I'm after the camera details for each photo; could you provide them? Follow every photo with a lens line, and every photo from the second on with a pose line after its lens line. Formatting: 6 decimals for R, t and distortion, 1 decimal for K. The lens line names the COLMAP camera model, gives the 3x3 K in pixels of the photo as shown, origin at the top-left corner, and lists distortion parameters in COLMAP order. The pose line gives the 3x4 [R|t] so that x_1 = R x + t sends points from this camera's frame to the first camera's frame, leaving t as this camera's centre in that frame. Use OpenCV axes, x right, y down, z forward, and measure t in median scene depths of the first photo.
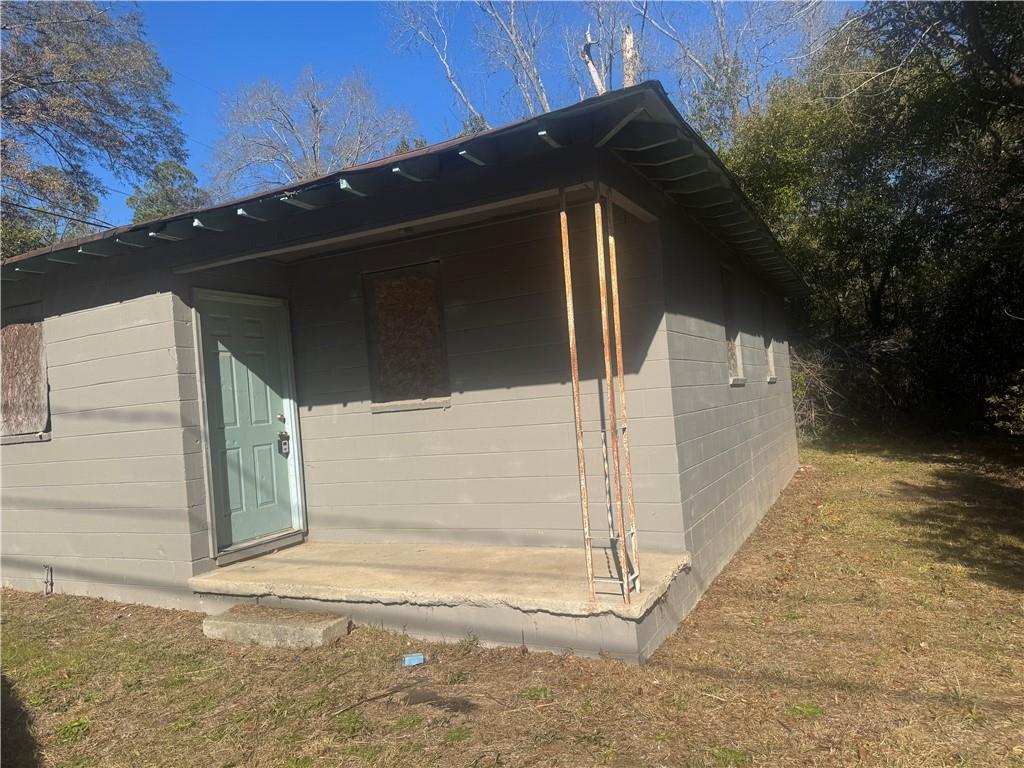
lens RADIAL K [[705.4, 0, 508.7], [0, 705.4, 386.1], [0, 0, 1]] dist [0.103073, -0.161932]
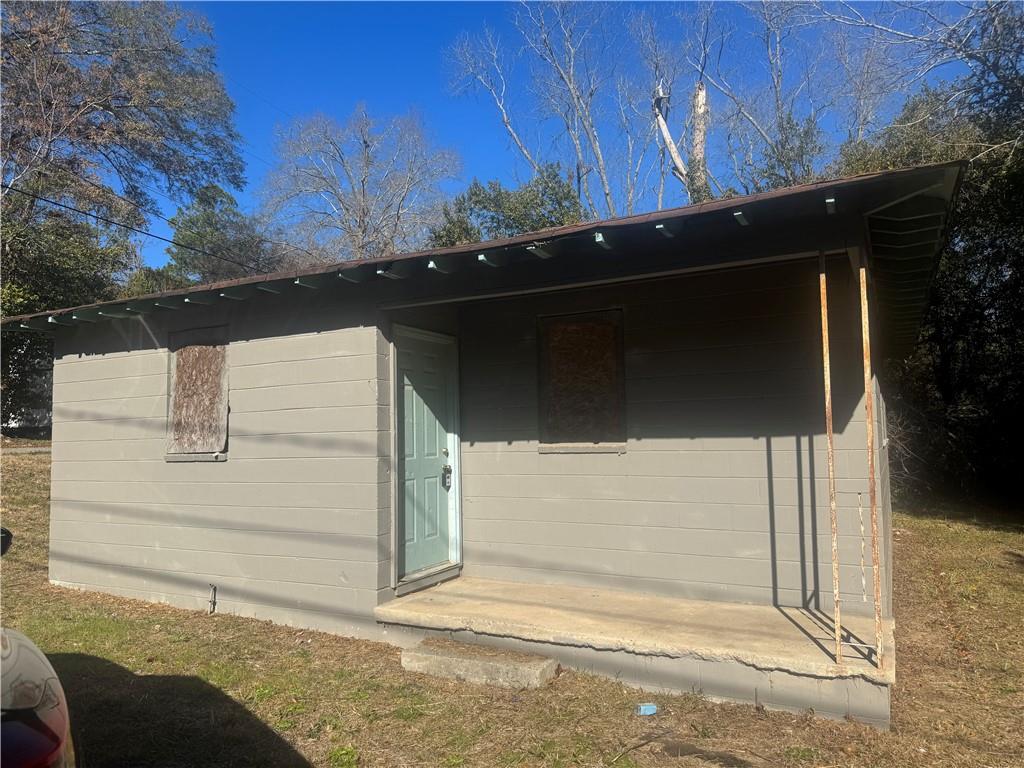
lens RADIAL K [[705.4, 0, 508.7], [0, 705.4, 386.1], [0, 0, 1]] dist [0.103073, -0.161932]
pose [[0.997937, 0.059934, -0.023015, -0.230792], [-0.061057, 0.996797, -0.051657, -0.003028], [0.019846, 0.052956, 0.998400, -0.019253]]
